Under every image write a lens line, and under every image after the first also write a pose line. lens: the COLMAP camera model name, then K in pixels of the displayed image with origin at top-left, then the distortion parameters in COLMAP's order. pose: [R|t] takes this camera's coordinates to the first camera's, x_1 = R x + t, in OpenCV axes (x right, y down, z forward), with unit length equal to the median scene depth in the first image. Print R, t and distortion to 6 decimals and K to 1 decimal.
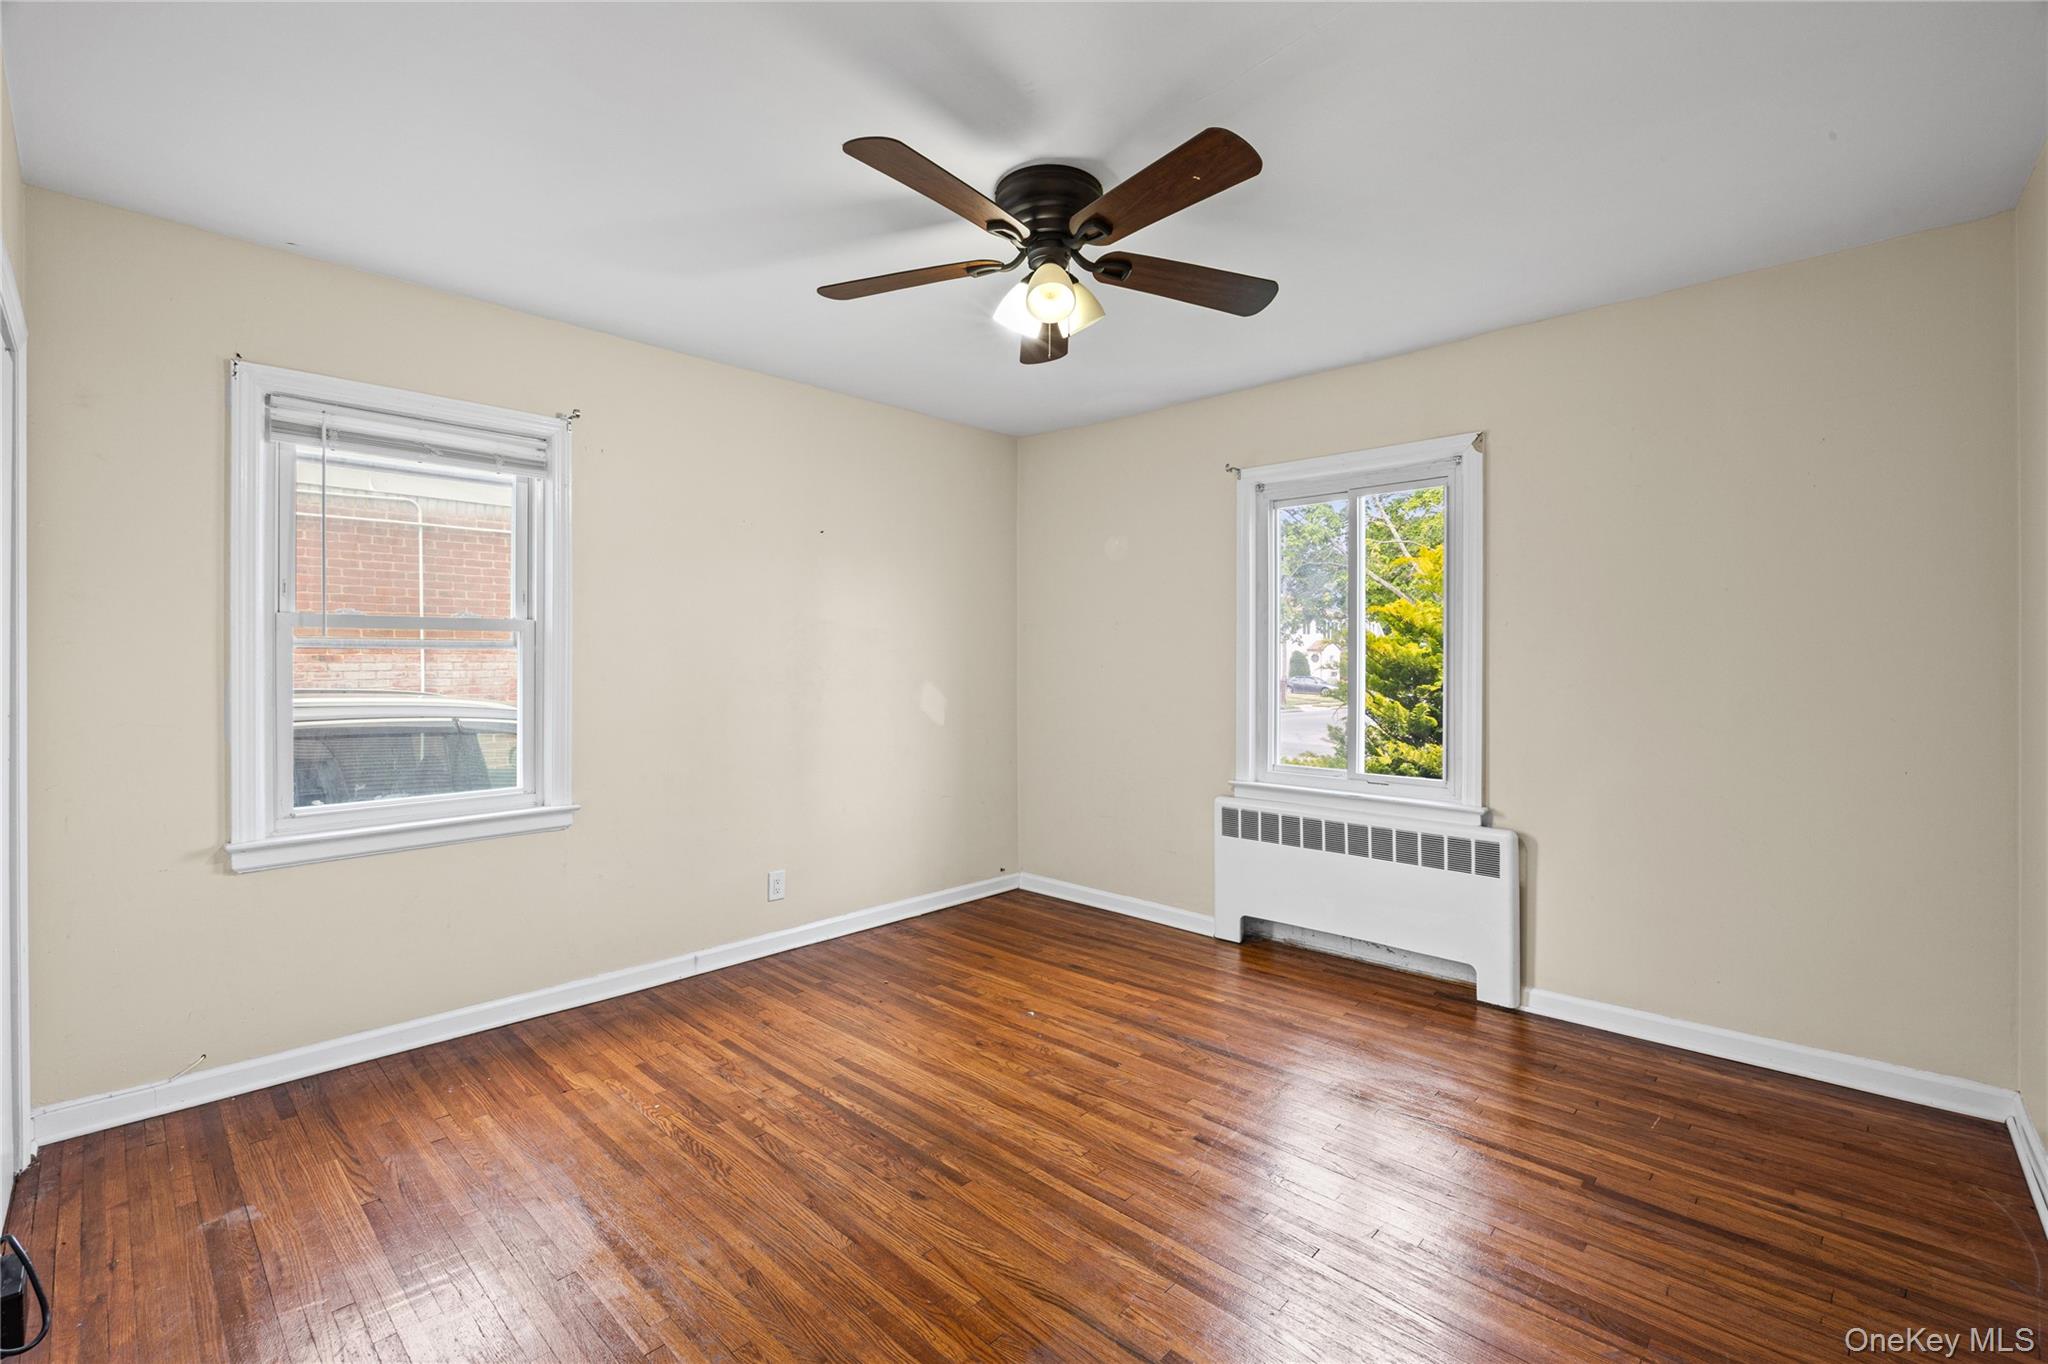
lens RADIAL K [[917.3, 0, 985.4], [0, 917.3, 667.3], [0, 0, 1]] dist [-0.001711, -0.000279]
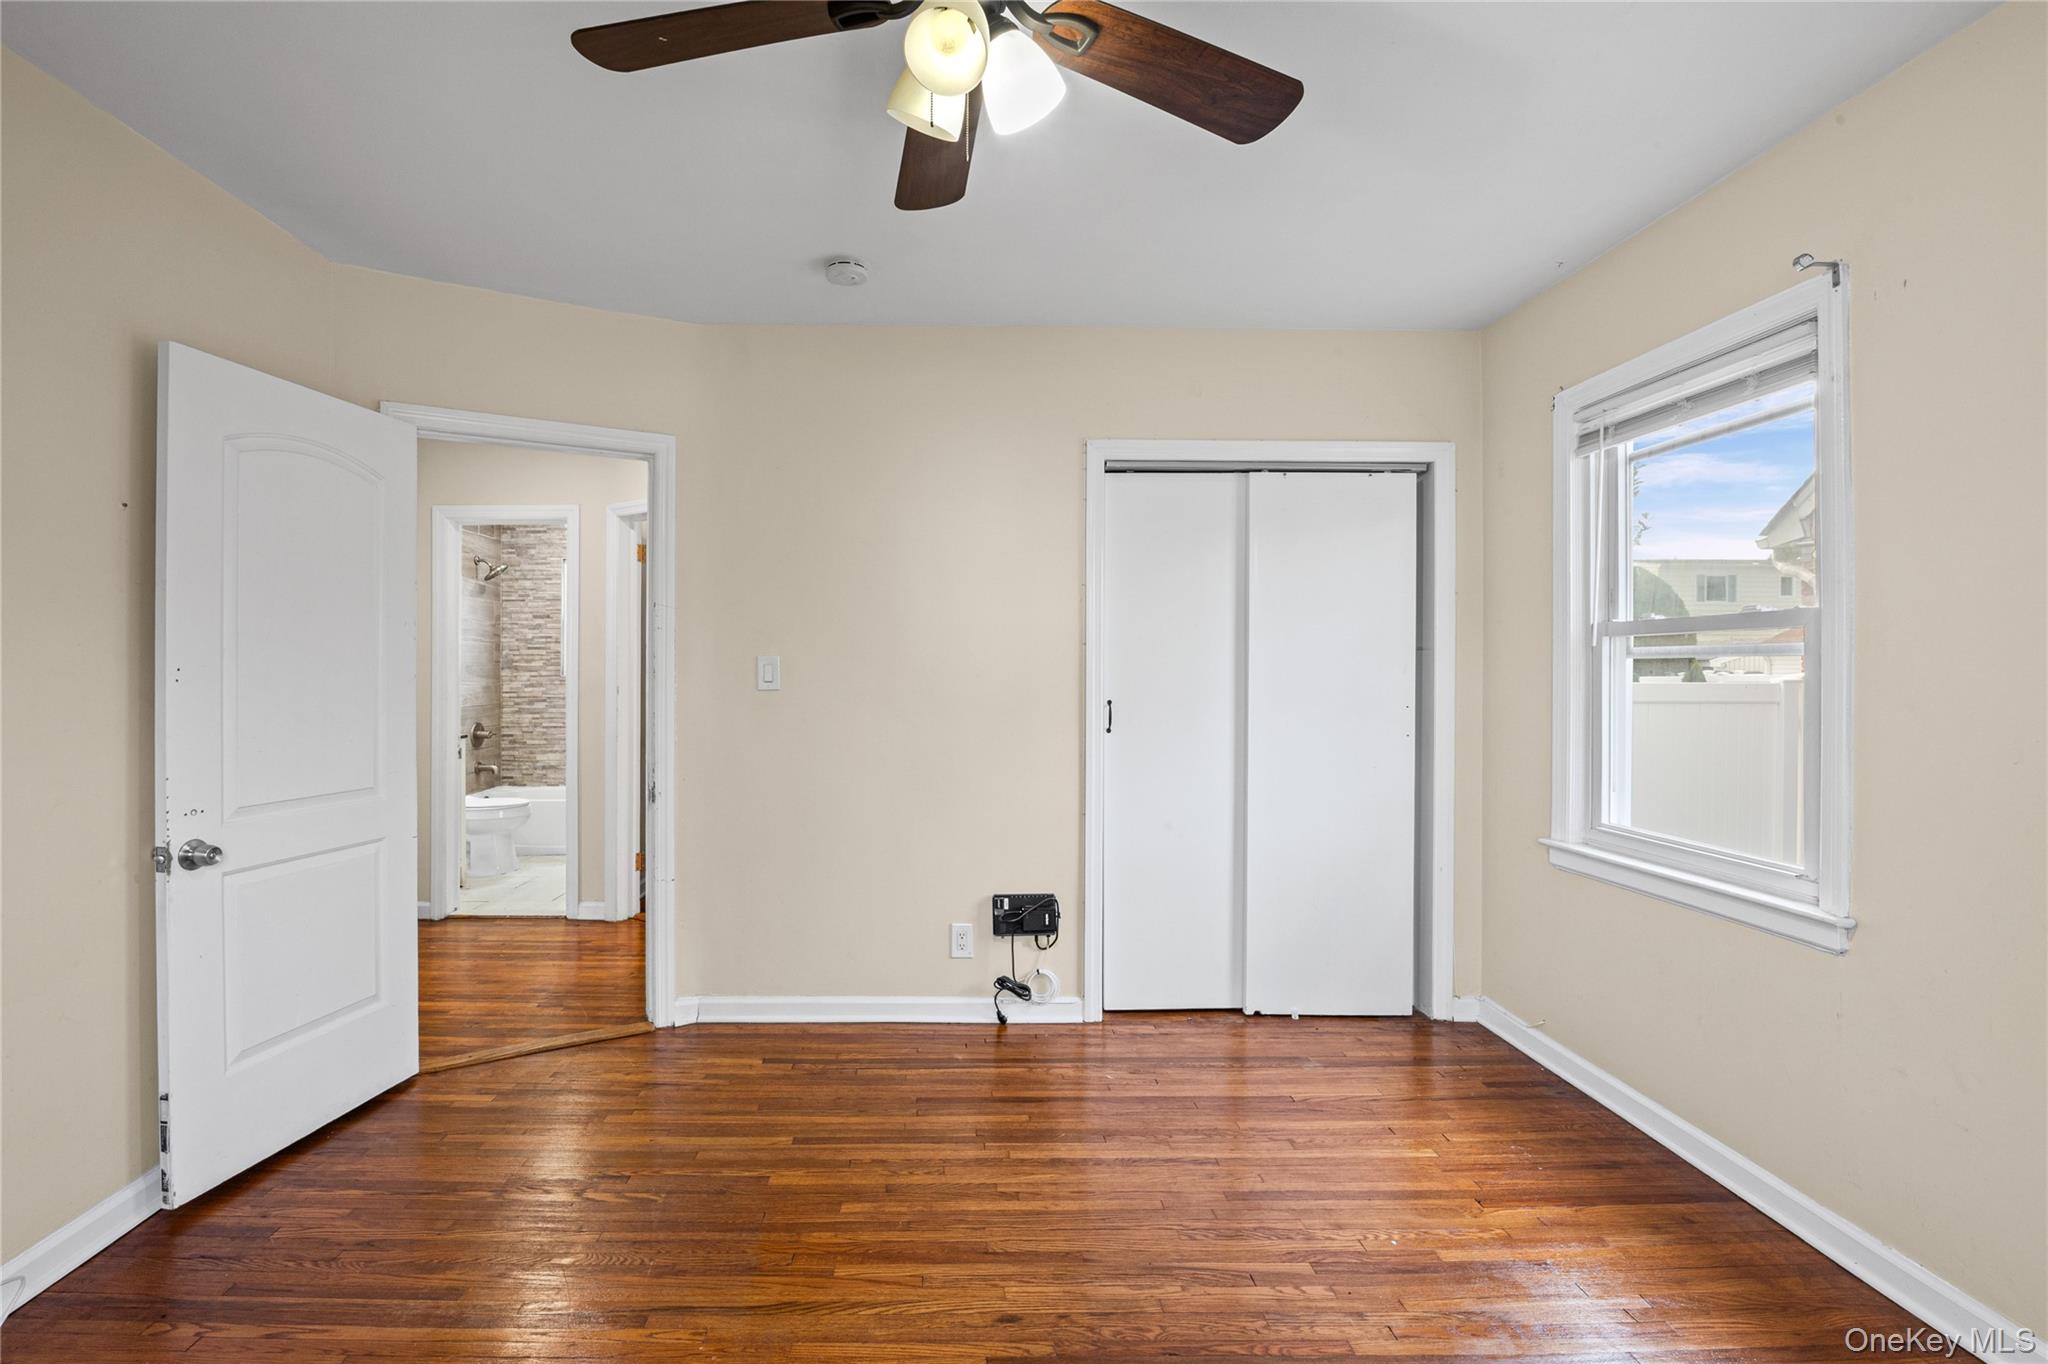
lens RADIAL K [[917.3, 0, 985.4], [0, 917.3, 667.3], [0, 0, 1]] dist [-0.001711, -0.000279]
pose [[-0.678705, -0.001956, -0.734409, 0.460863], [-0.008030, 0.999956, 0.004758, -0.011395], [0.734367, 0.009127, -0.678691, 1.297422]]
